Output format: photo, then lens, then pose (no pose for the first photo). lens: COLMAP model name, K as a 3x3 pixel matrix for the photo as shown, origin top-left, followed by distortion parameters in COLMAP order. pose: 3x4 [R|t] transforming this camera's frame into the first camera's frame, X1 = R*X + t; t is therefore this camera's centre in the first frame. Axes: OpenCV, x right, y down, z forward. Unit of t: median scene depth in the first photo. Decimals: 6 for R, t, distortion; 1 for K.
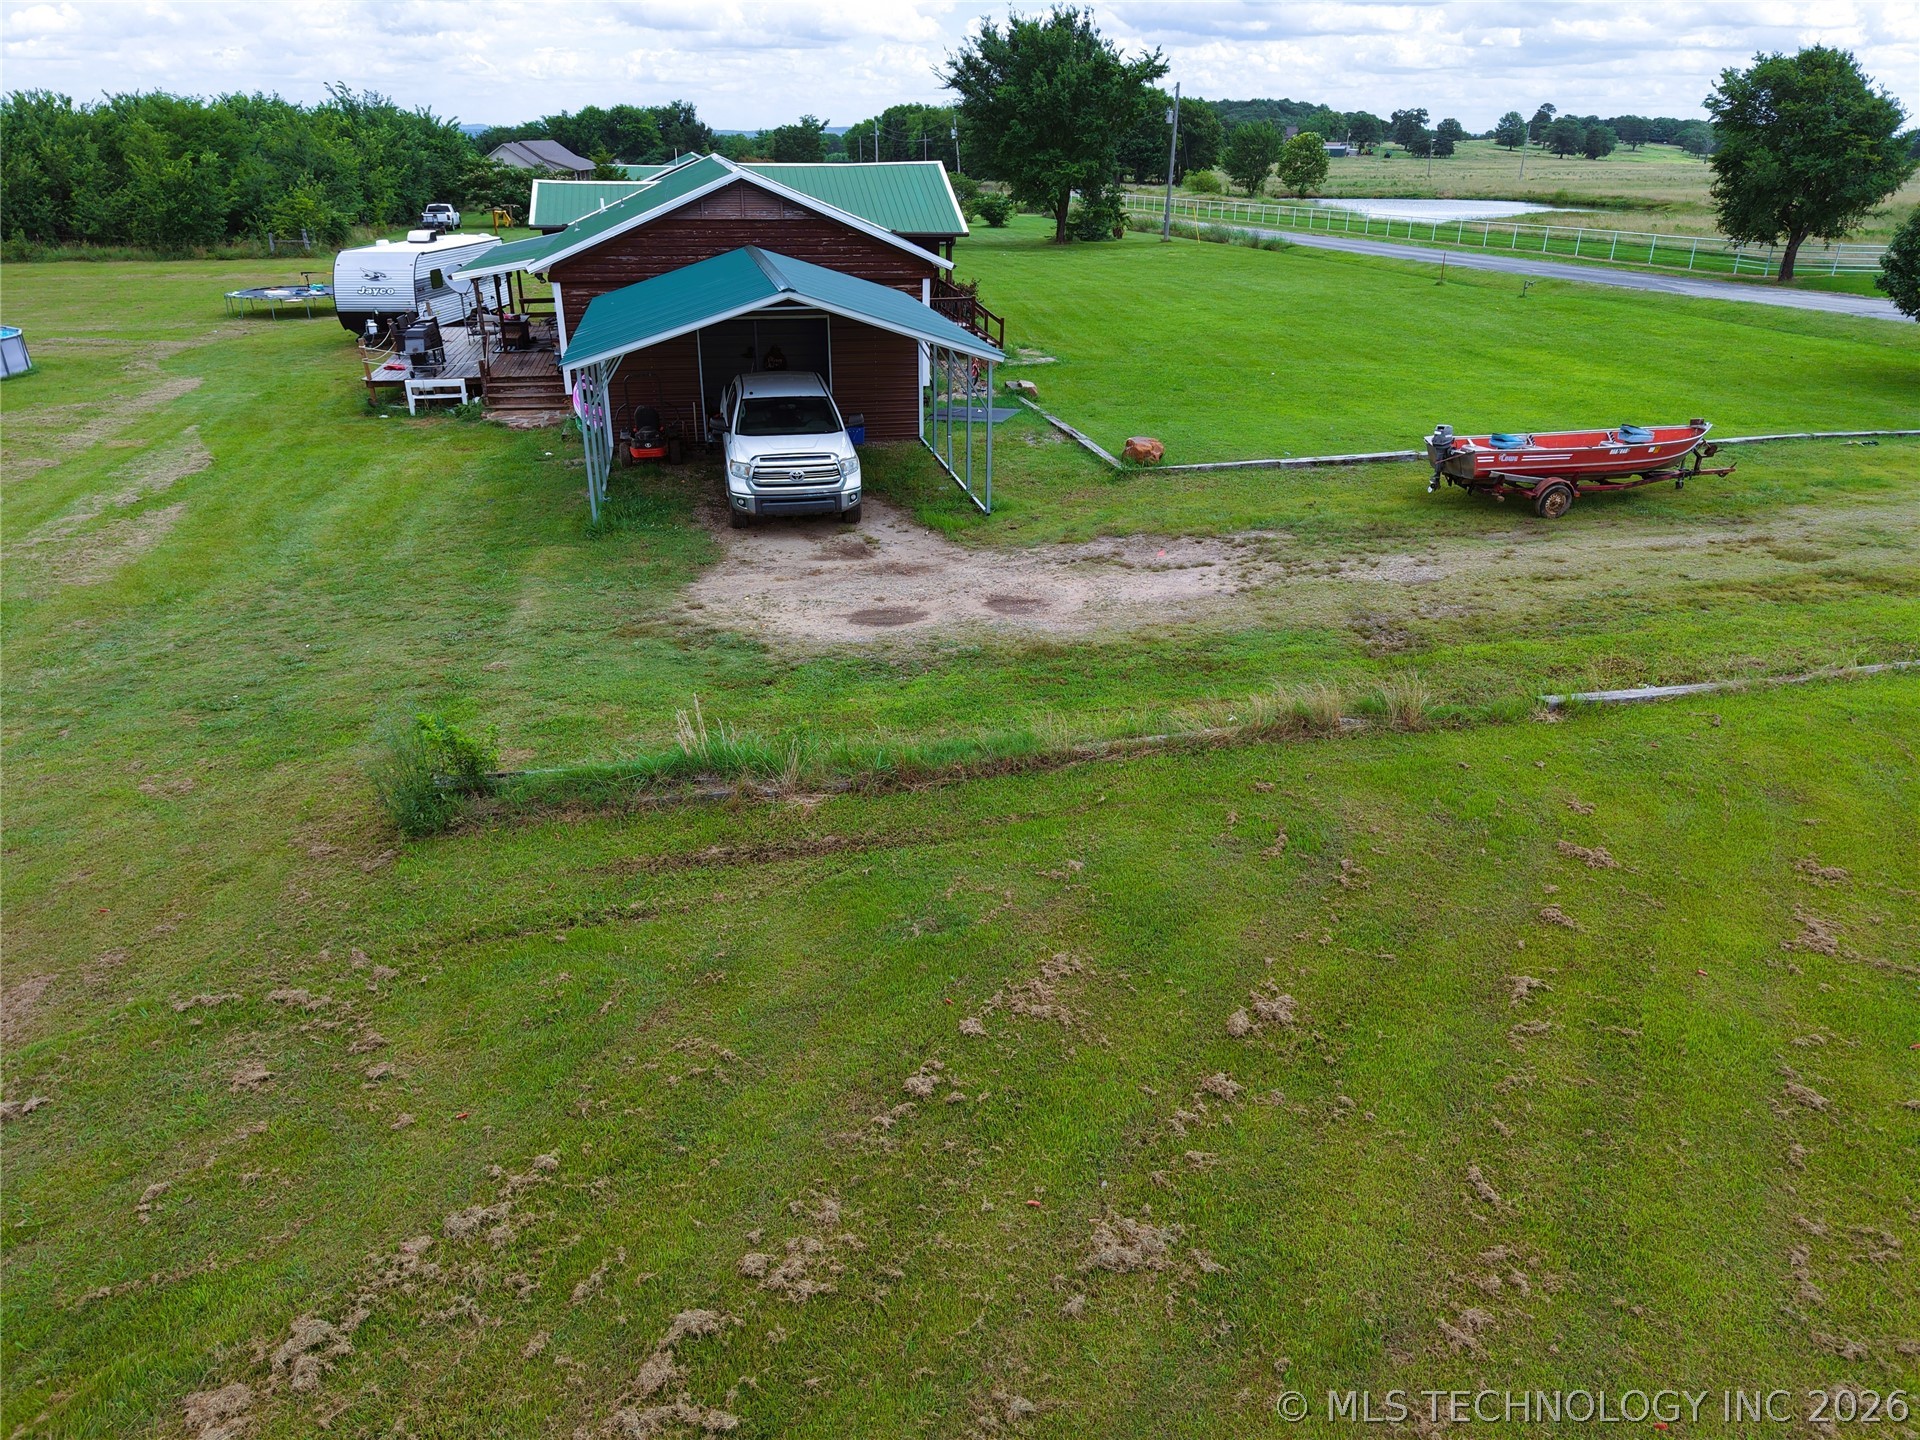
lens RADIAL K [[1290.5, 0, 960.0], [0, 1290.5, 720.0], [0, 0, 1]] dist [0.113765, -0.279918]
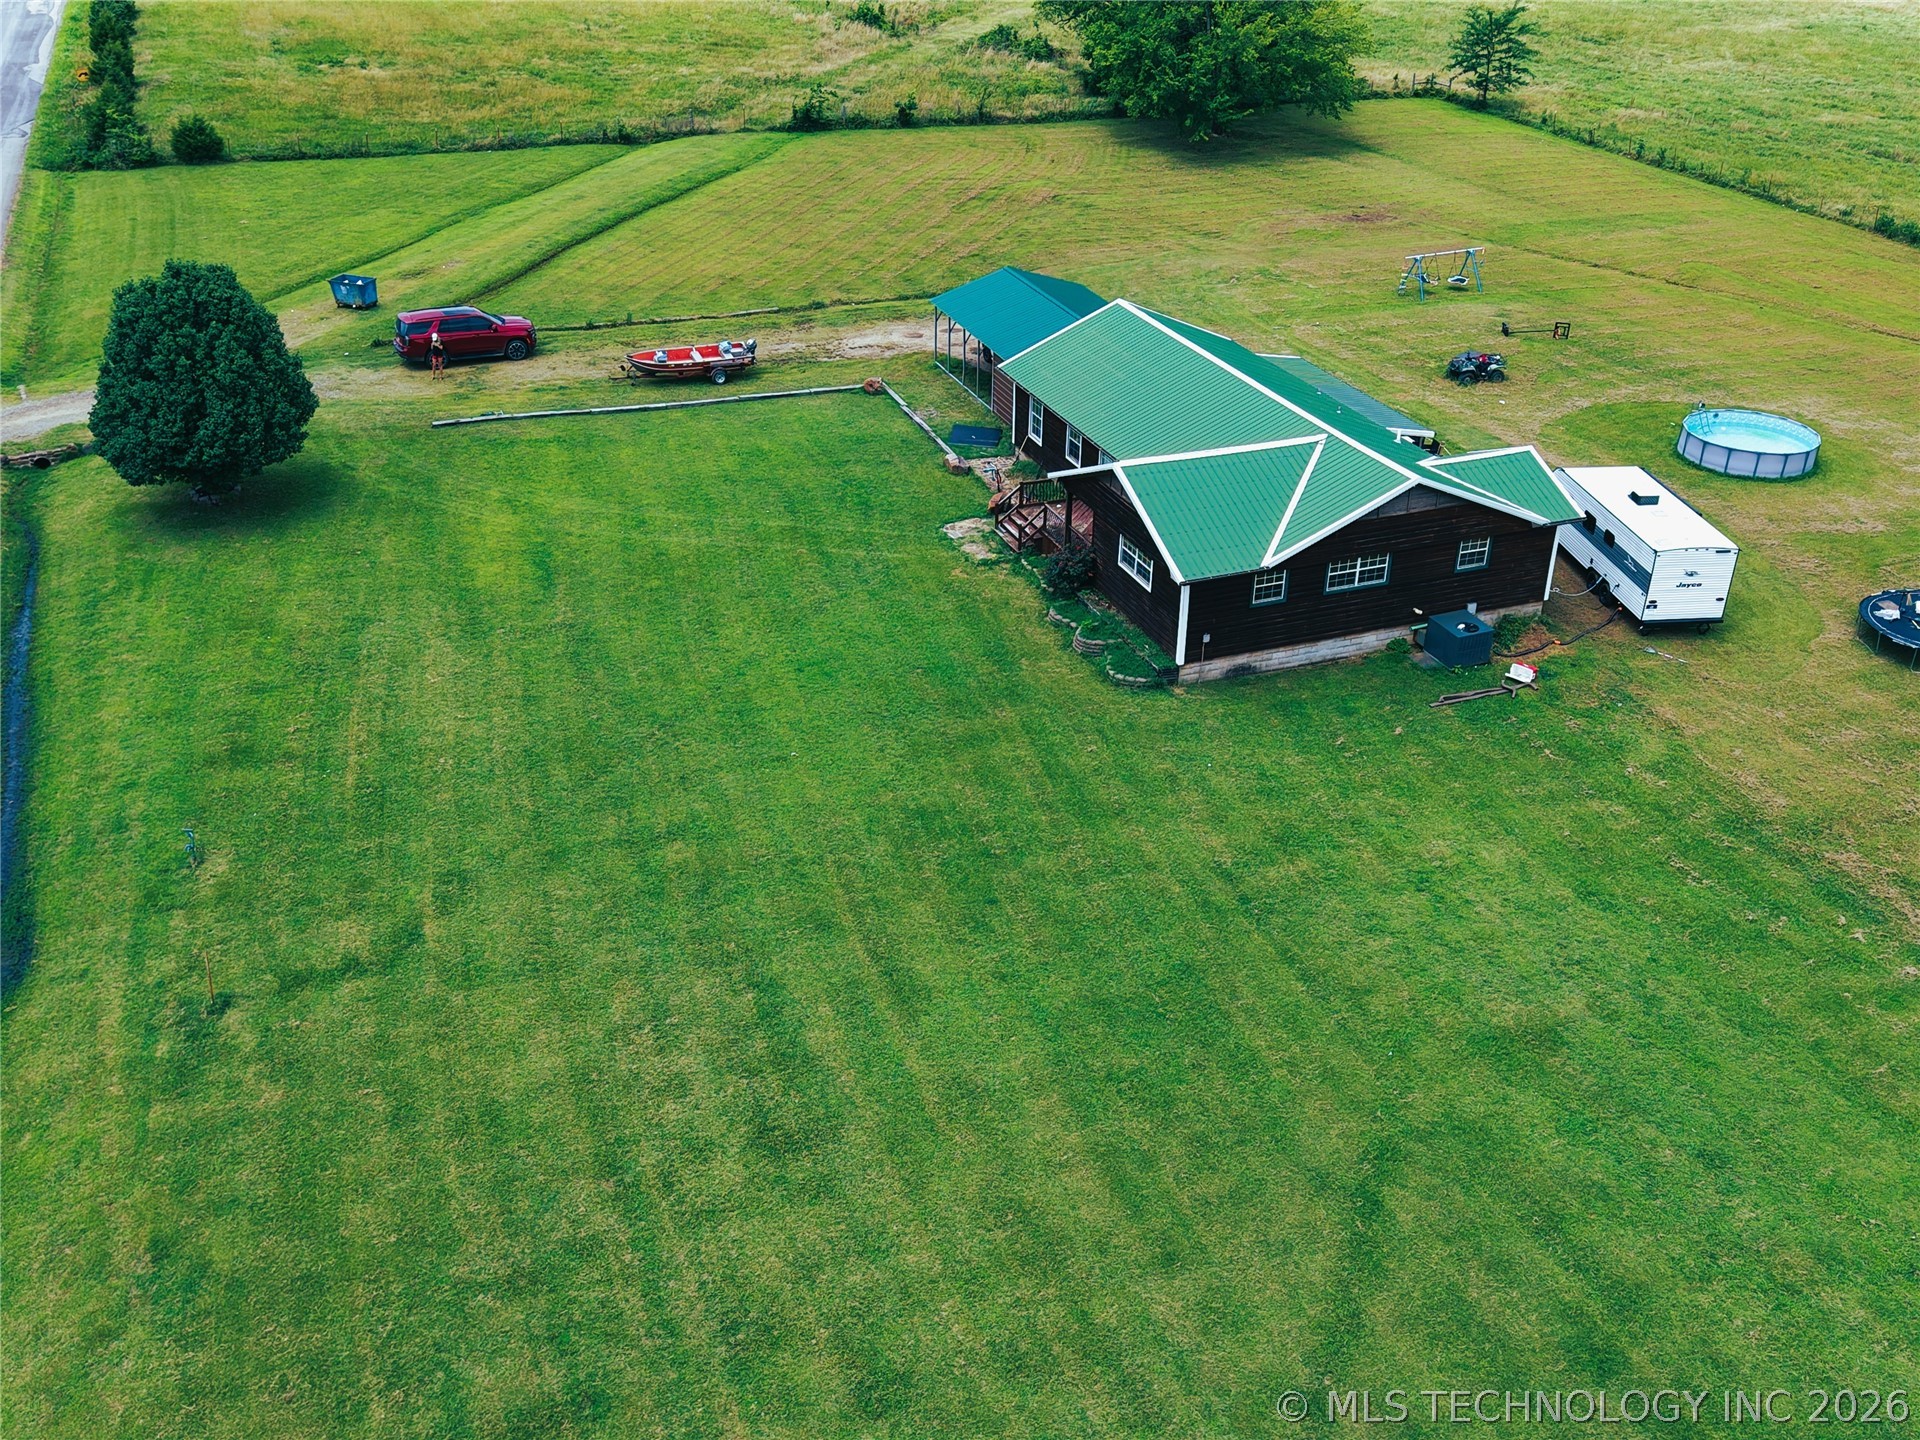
lens RADIAL K [[1756.0, 0, 960.0], [0, 1756.0, 720.0], [0, 0, 1]] dist [0.088656, -0.199354]
pose [[-0.986662, 0.065984, -0.148810, 0.565624], [-0.079059, 0.604863, 0.792395, -2.622401], [0.142295, 0.793591, -0.591579, 3.842227]]
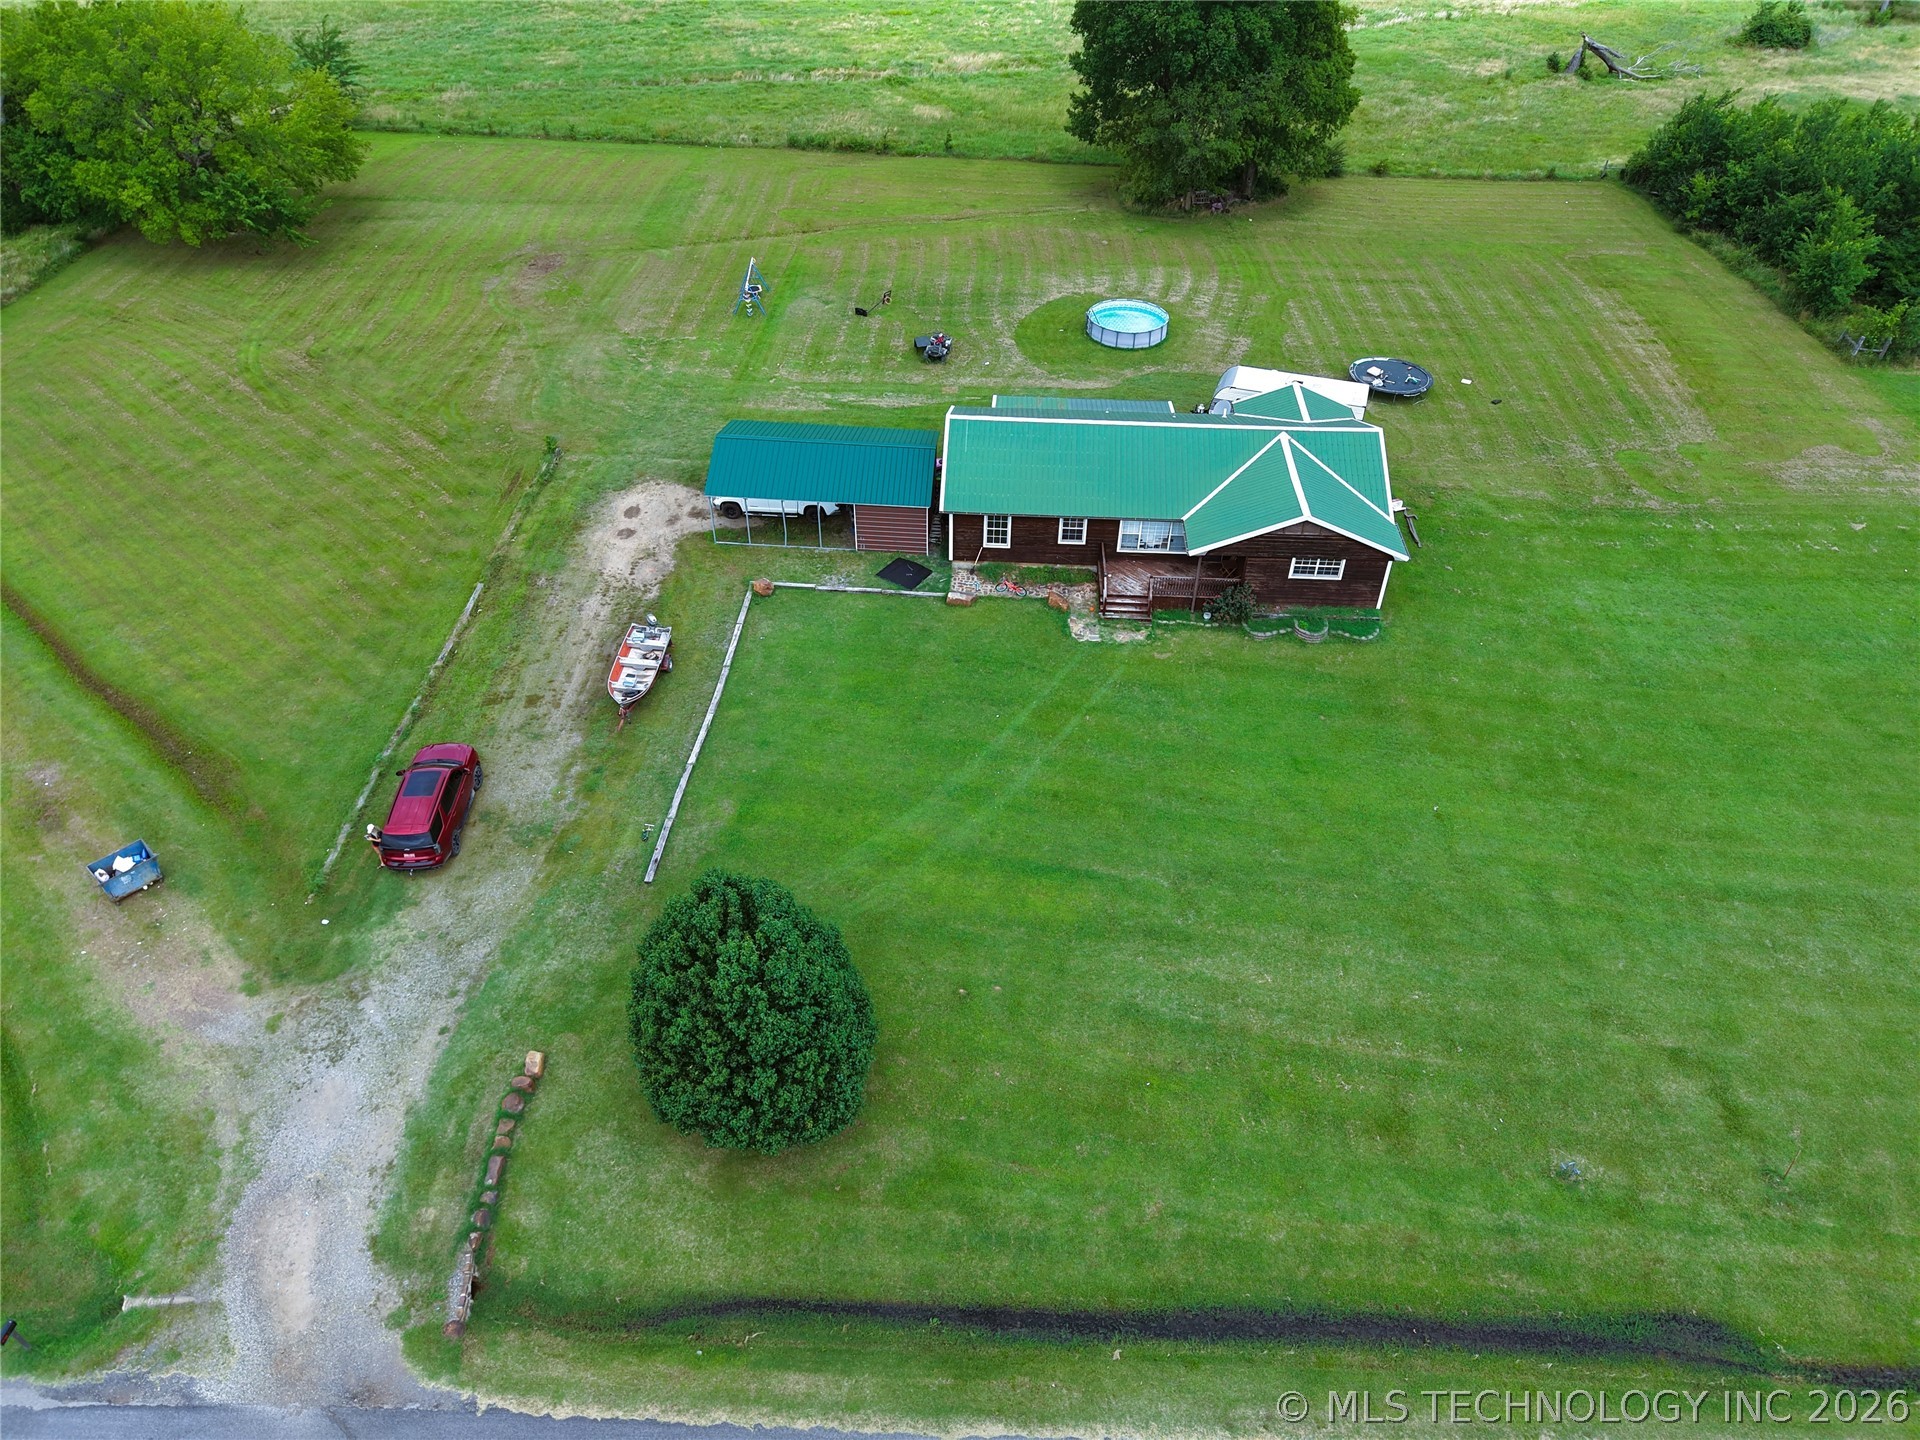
lens RADIAL K [[1284.0, 0, 957.4], [0, 1284.0, 717.5], [0, 0, 1]] dist [0.038592, -0.043038]
pose [[-0.255084, 0.625451, -0.737389, 2.247473], [-0.404336, 0.623739, 0.668926, -2.067177], [0.878319, 0.468786, 0.093787, 1.468480]]
